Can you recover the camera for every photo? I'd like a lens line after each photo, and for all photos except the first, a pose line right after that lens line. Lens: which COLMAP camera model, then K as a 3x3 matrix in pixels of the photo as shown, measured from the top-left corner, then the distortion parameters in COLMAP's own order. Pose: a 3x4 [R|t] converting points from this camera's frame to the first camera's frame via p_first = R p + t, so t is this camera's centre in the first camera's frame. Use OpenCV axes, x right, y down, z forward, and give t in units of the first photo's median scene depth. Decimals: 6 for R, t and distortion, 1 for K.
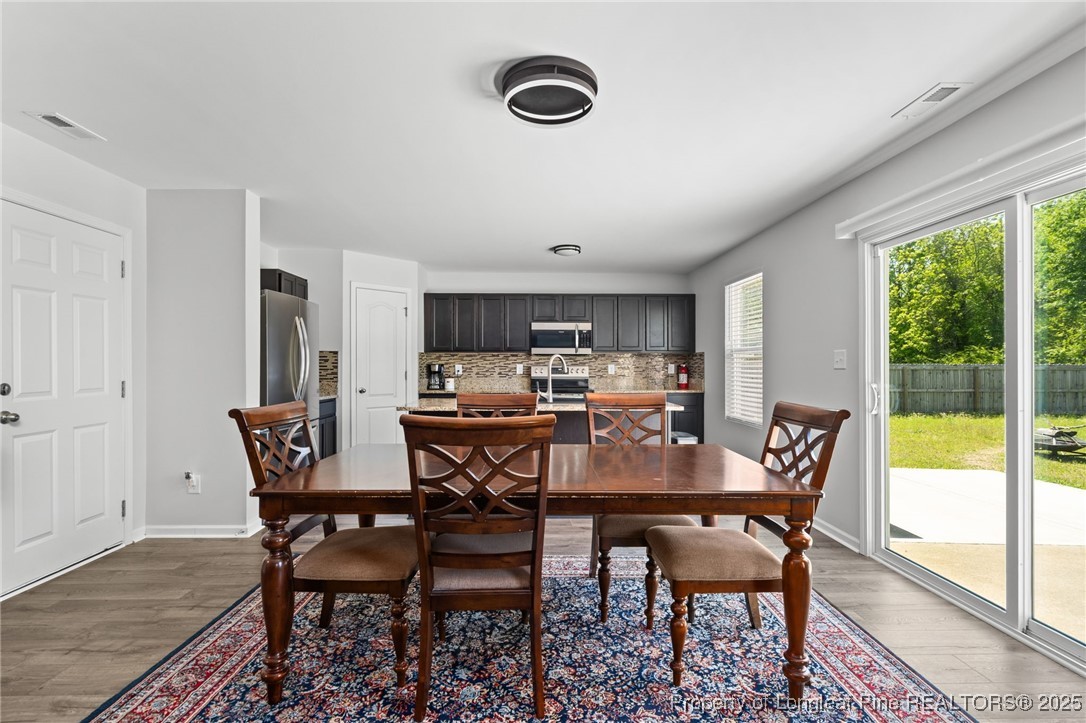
lens RADIAL K [[507.1, 0, 545.0], [0, 507.1, 365.9], [0, 0, 1]] dist [-0.001389, -0.000252]
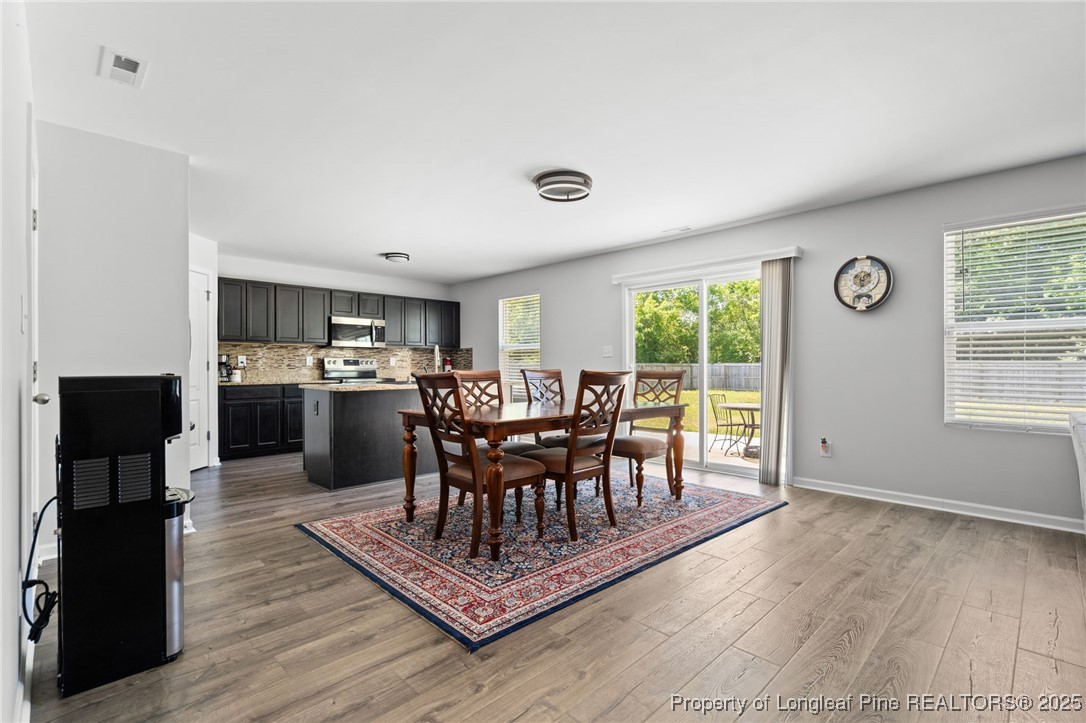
lens RADIAL K [[498.1, 0, 543.0], [0, 498.1, 361.5], [0, 0, 1]] dist [-0.000407, -0.000032]
pose [[0.738589, 0.003092, 0.674149, -0.399582], [0.003535, 0.999958, -0.008459, 0.018837], [-0.674147, 0.008630, 0.738547, -0.063031]]
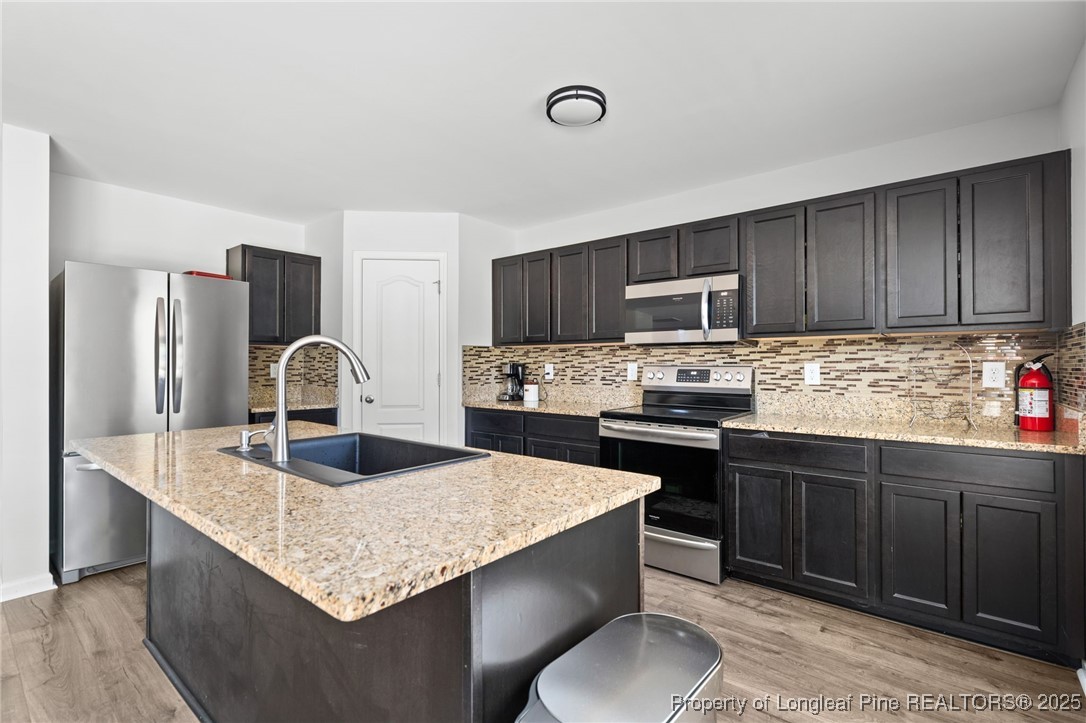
lens RADIAL K [[498.1, 0, 543.0], [0, 498.1, 361.5], [0, 0, 1]] dist [-0.000407, -0.000032]
pose [[0.749118, -0.003756, -0.662426, 0.259641], [-0.002461, 0.999961, -0.008453, -0.000166], [0.662432, 0.007962, 0.749080, 0.538986]]
